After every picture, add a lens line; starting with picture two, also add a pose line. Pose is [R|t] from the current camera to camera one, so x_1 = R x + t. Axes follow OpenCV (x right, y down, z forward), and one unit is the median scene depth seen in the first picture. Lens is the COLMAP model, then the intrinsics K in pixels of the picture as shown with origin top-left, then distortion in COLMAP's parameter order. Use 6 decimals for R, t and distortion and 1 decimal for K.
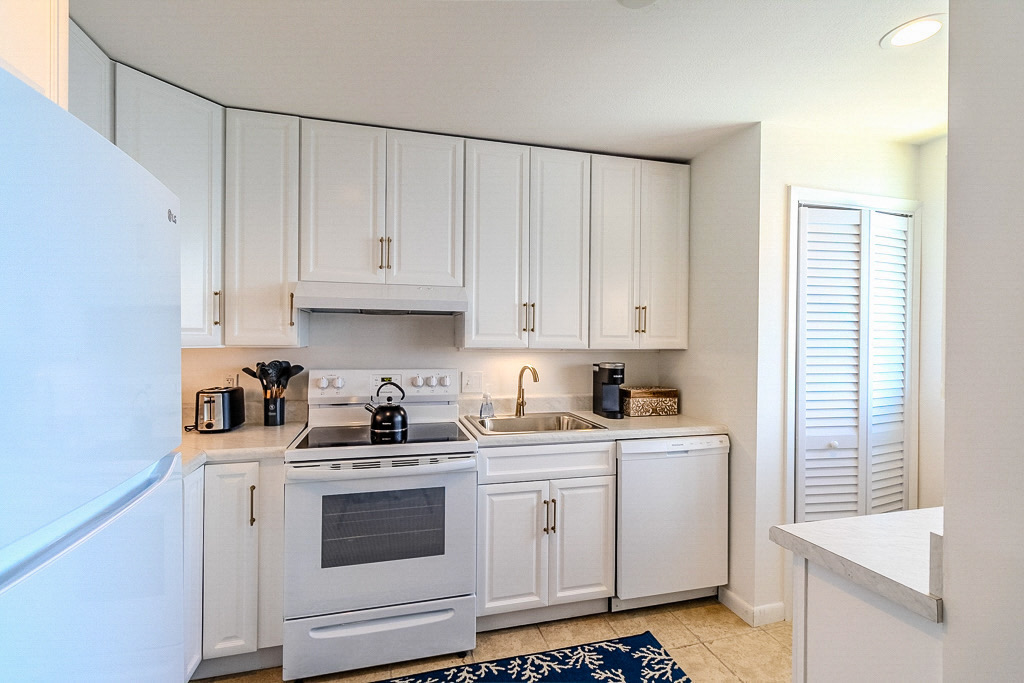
lens RADIAL K [[480.1, 0, 517.5], [0, 480.1, 339.3], [0, 0, 1]] dist [-0.005006, -0.000213]
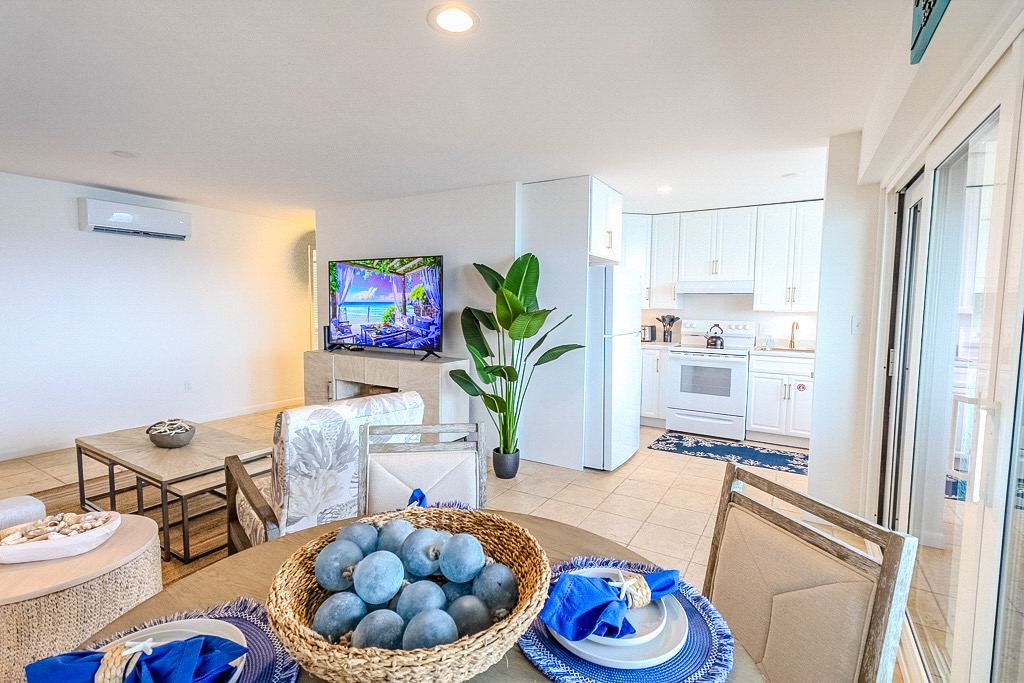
lens RADIAL K [[480.1, 0, 517.5], [0, 480.1, 339.3], [0, 0, 1]] dist [-0.005006, -0.000213]
pose [[0.695469, 0.055517, -0.716408, 0.675605], [-0.006465, 0.997454, 0.071021, 0.001385], [0.718527, -0.044761, 0.694057, -1.176934]]
